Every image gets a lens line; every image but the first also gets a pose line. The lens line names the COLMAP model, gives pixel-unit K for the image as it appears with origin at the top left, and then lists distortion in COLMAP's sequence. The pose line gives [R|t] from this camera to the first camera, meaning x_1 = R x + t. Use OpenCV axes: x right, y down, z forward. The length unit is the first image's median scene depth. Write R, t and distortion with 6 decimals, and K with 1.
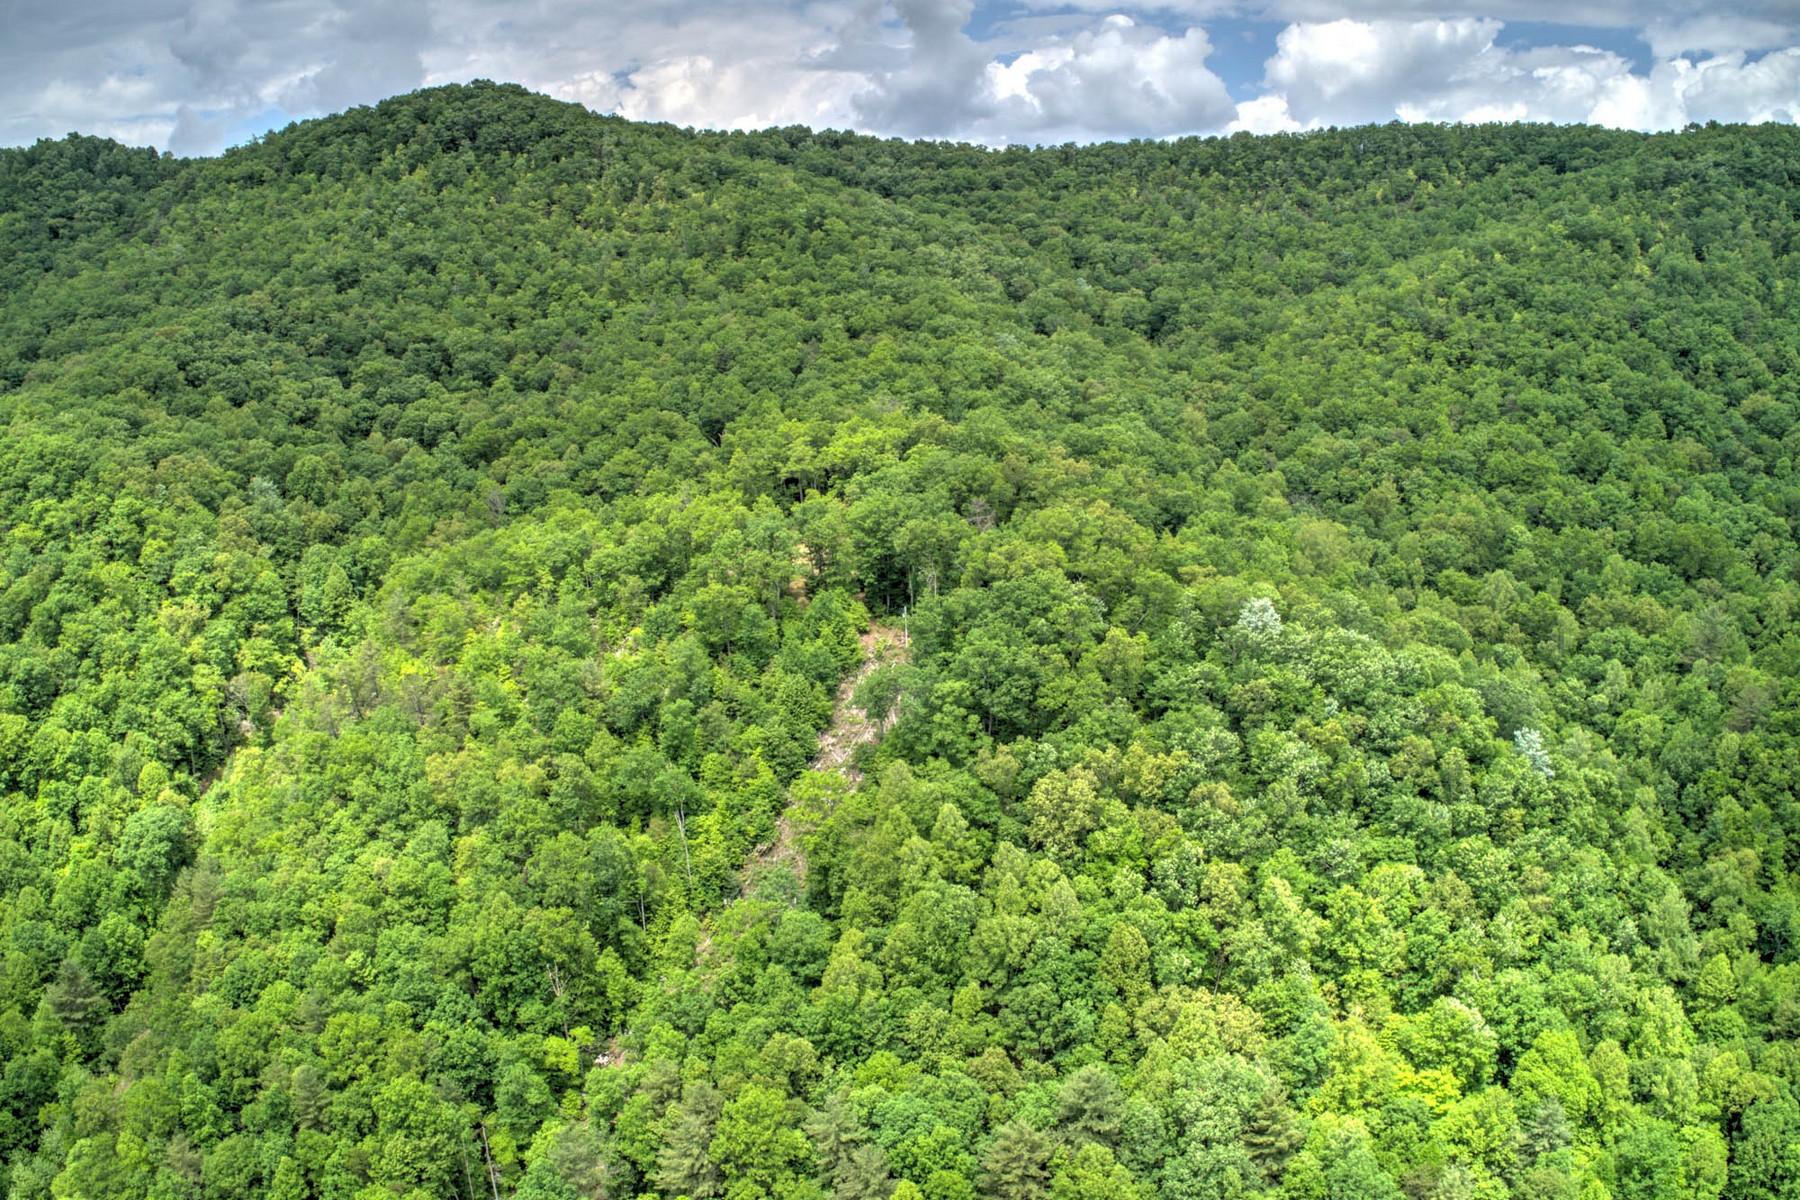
lens RADIAL K [[1244.2, 0, 900.0], [0, 1244.2, 600.0], [0, 0, 1]] dist [-0.001153, -0.008350]
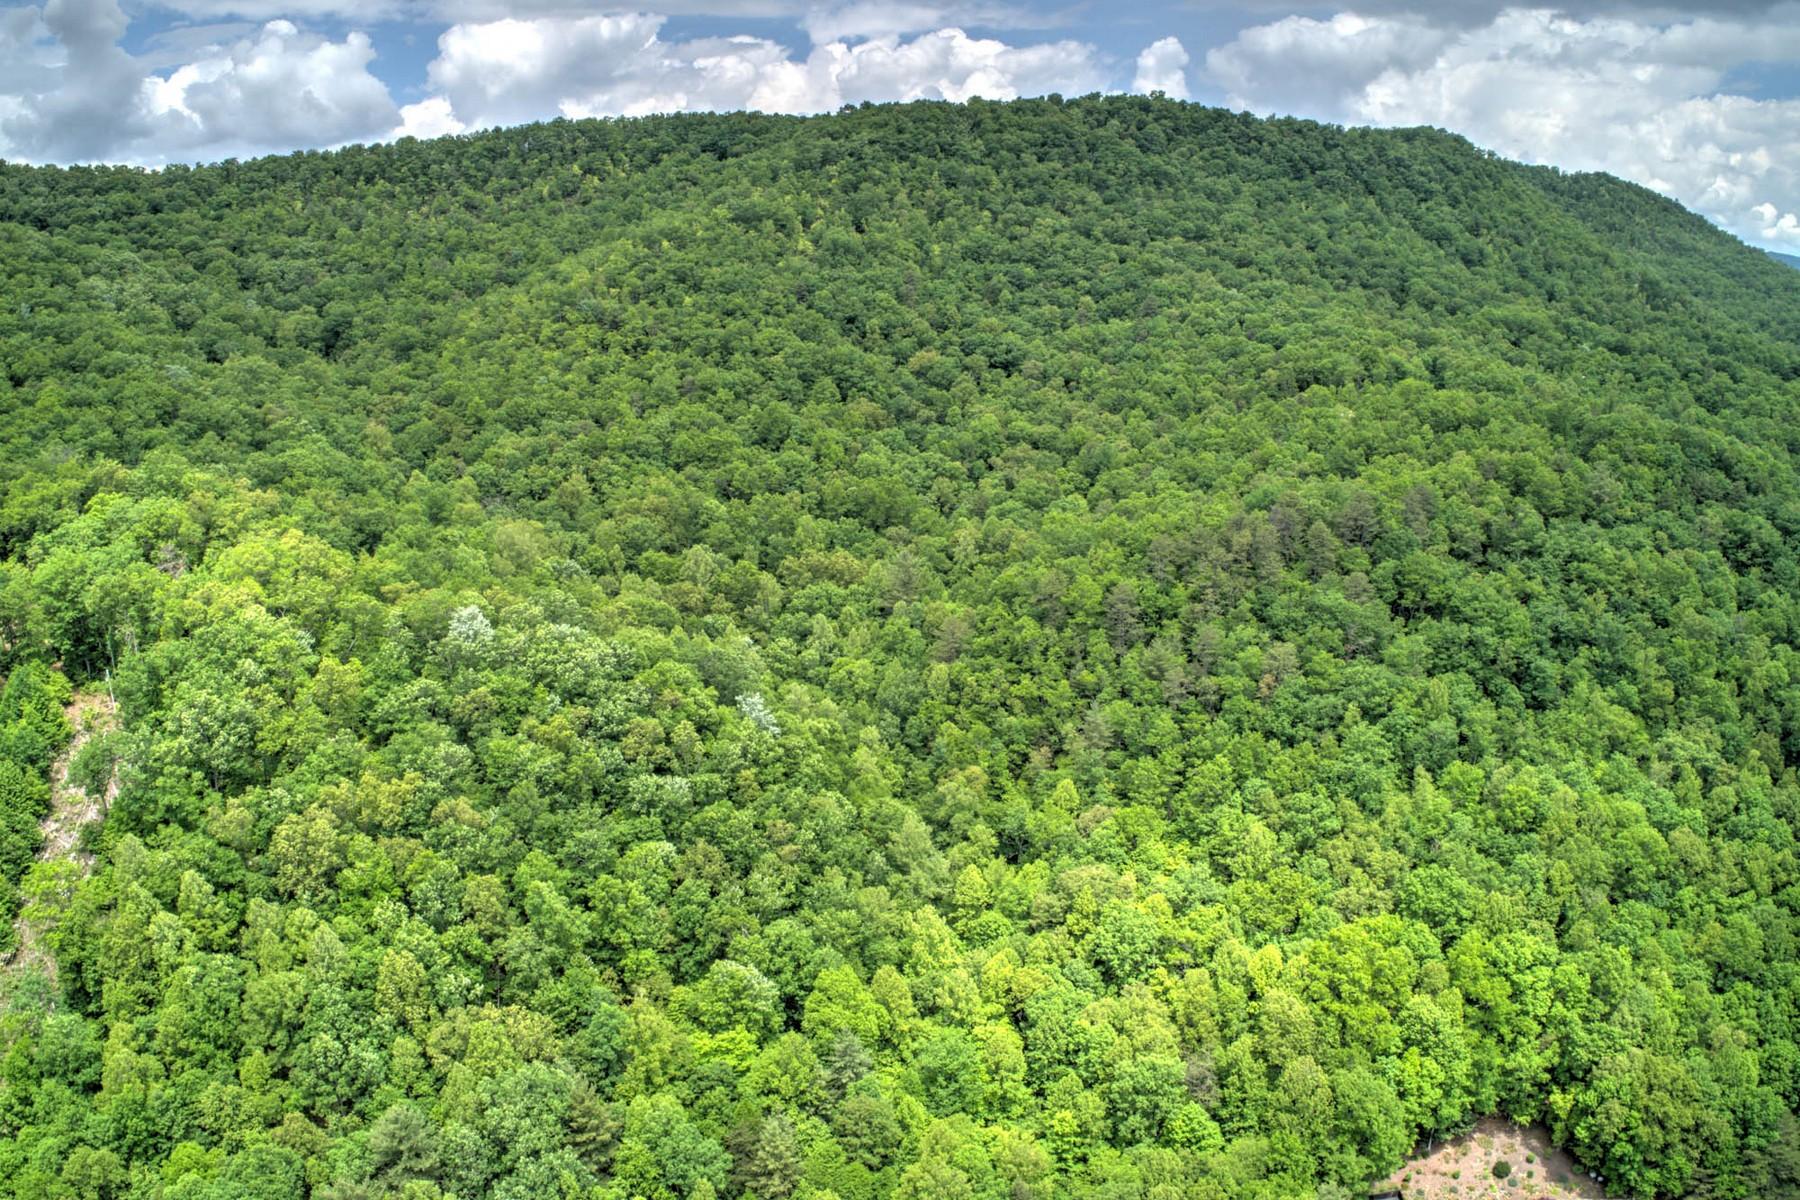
lens RADIAL K [[1244.2, 0, 900.0], [0, 1244.2, 600.0], [0, 0, 1]] dist [-0.001153, -0.008350]
pose [[0.956813, -0.148324, 0.250016, 0.357988], [0.148030, 0.988779, 0.020089, 0.023840], [-0.250191, 0.017788, 0.968033, -0.043187]]
